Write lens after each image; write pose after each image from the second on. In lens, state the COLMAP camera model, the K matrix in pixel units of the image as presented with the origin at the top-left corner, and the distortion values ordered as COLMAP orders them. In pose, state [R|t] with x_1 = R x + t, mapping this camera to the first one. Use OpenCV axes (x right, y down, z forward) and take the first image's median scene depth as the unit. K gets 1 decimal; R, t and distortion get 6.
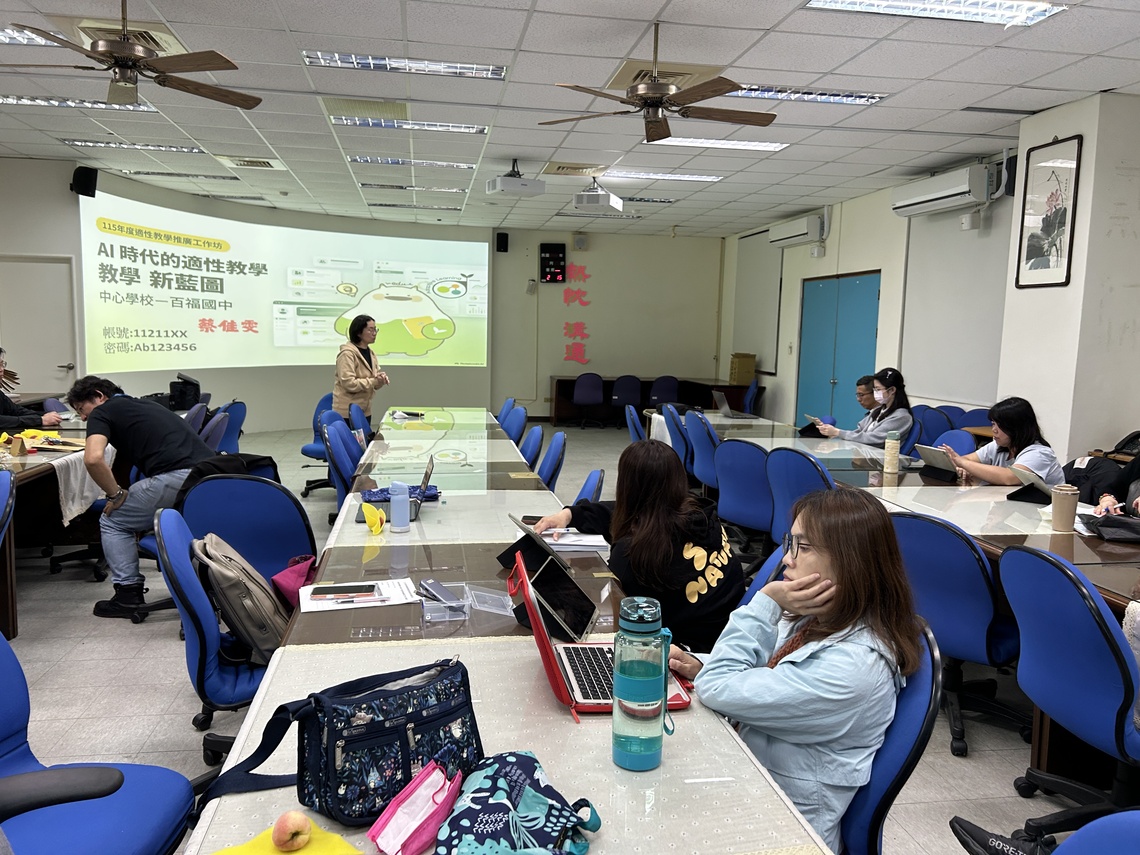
lens RADIAL K [[854.9, 0, 564.6], [0, 854.9, 429.5], [0, 0, 1]] dist [0.064166, -0.074672]
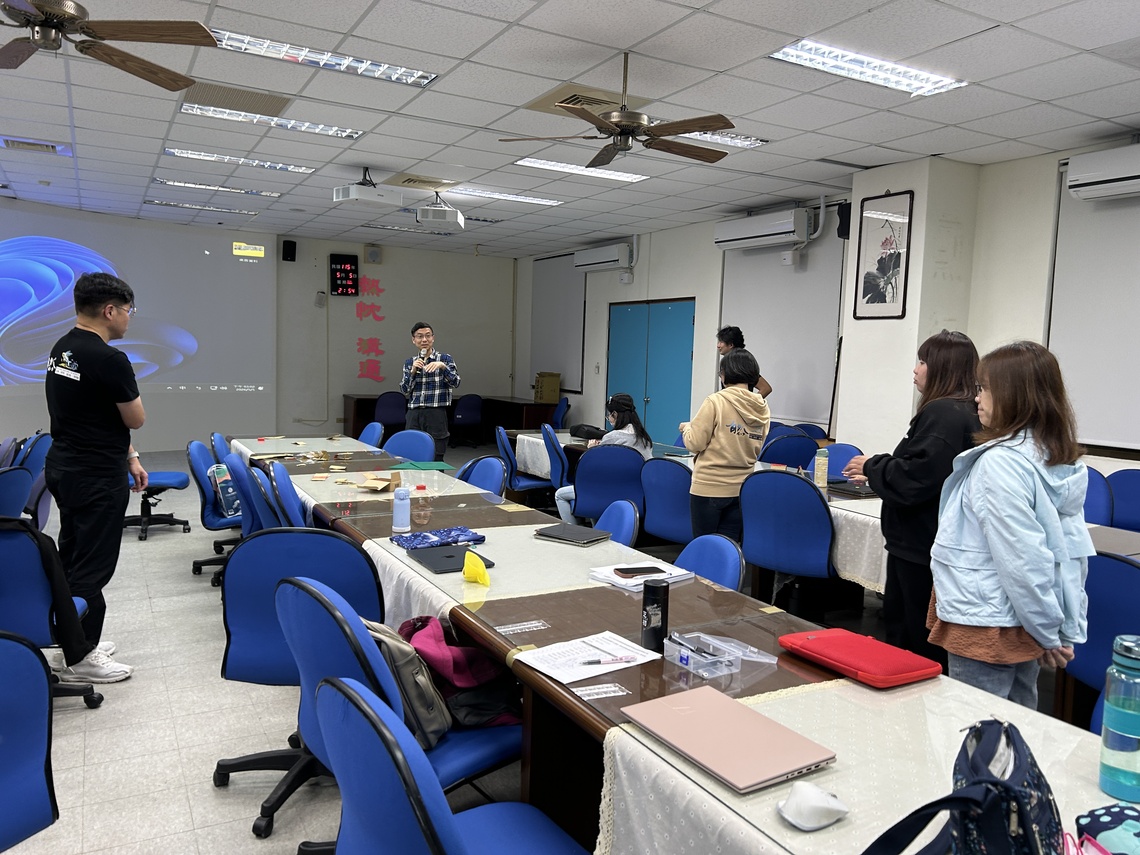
lens RADIAL K [[854.1, 0, 570.0], [0, 854.1, 427.5], [0, 0, 1]] dist [0.063454, -0.071164]
pose [[0.942207, -0.019829, 0.334443, -0.168579], [0.026050, 0.999561, -0.014125, -0.011188], [-0.334016, 0.022021, 0.942310, 0.045546]]
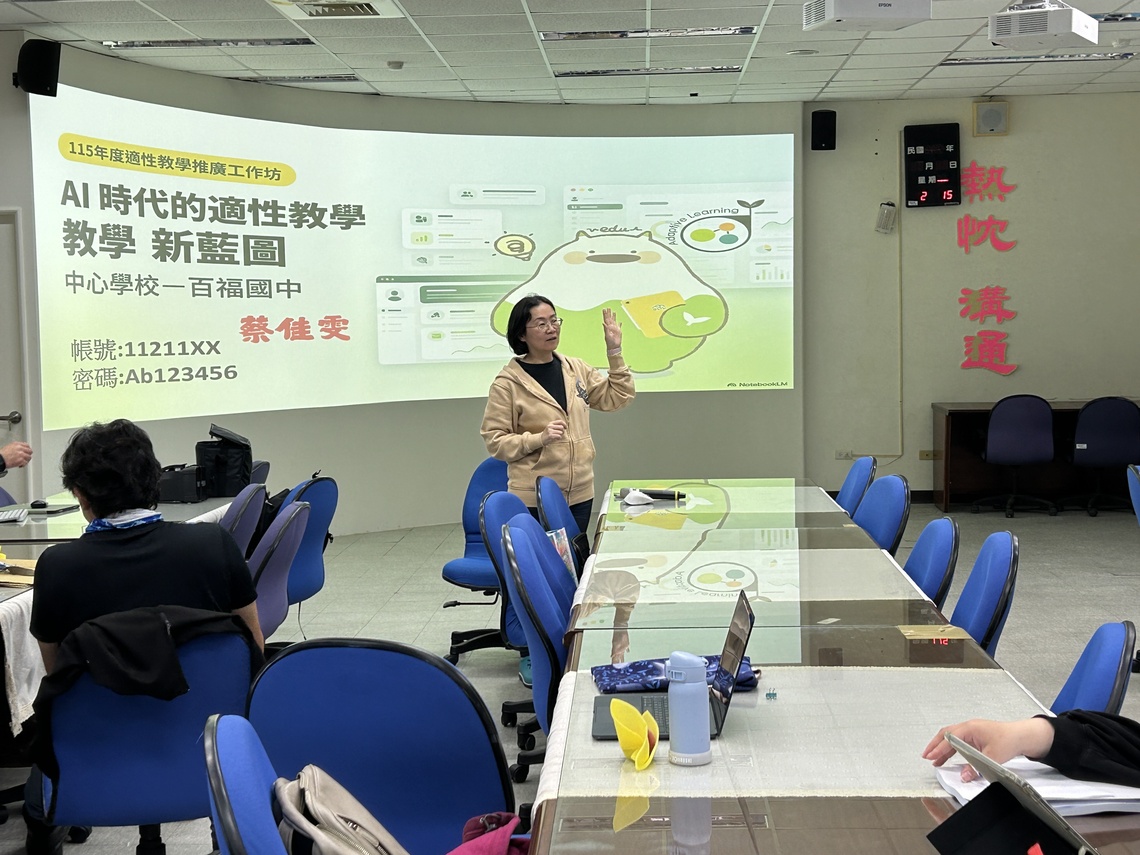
lens RADIAL K [[1737.0, 0, 570.0], [0, 1737.0, 427.5], [0, 0, 1]] dist [0.295631, -1.129649]
pose [[0.978153, -0.029372, -0.205802, -0.022671], [0.019024, 0.998461, -0.052085, -0.005086], [0.207016, 0.047032, 0.977206, 0.023597]]
